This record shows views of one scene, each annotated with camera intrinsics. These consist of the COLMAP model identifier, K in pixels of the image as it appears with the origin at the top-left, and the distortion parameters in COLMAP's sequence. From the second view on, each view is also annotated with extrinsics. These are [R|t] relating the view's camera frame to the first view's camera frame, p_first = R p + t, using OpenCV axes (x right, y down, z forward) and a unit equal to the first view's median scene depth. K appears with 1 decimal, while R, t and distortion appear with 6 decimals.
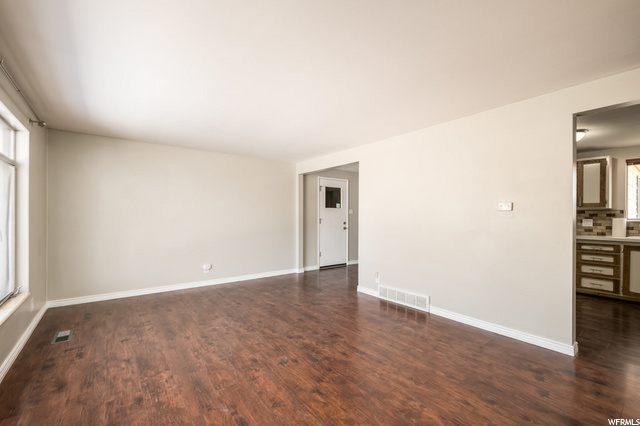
lens RADIAL K [[279.1, 0, 323.1], [0, 279.1, 217.6], [0, 0, 1]] dist [-0.000269, -0.000525]
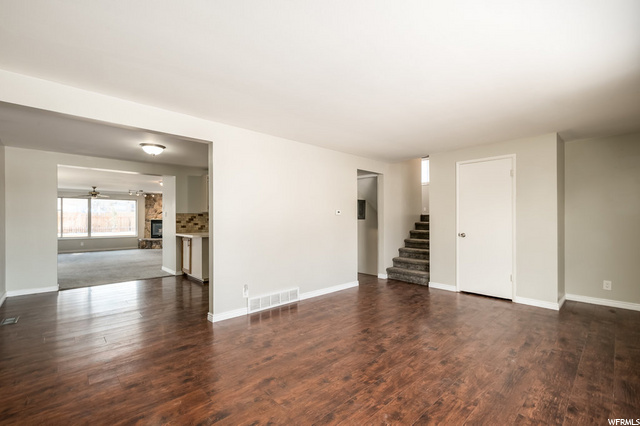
lens RADIAL K [[279.1, 0, 323.1], [0, 279.1, 217.6], [0, 0, 1]] dist [-0.000269, -0.000525]
pose [[-0.095596, -0.000749, 0.995420, -1.060218], [0.005121, 0.999986, 0.001245, -0.011902], [-0.995407, 0.005217, -0.095591, 1.343347]]
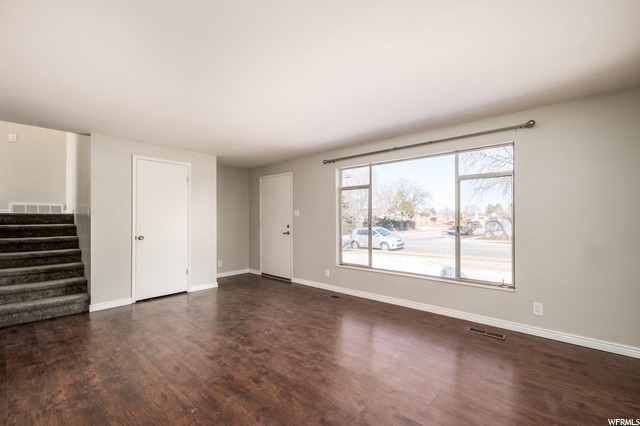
lens RADIAL K [[279.1, 0, 323.1], [0, 279.1, 217.6], [0, 0, 1]] dist [-0.000269, -0.000525]
pose [[-0.982759, -0.002972, -0.184869, -0.136433], [-0.002732, 0.999995, -0.001550, -0.009060], [0.184872, -0.001018, -0.982762, 2.034847]]
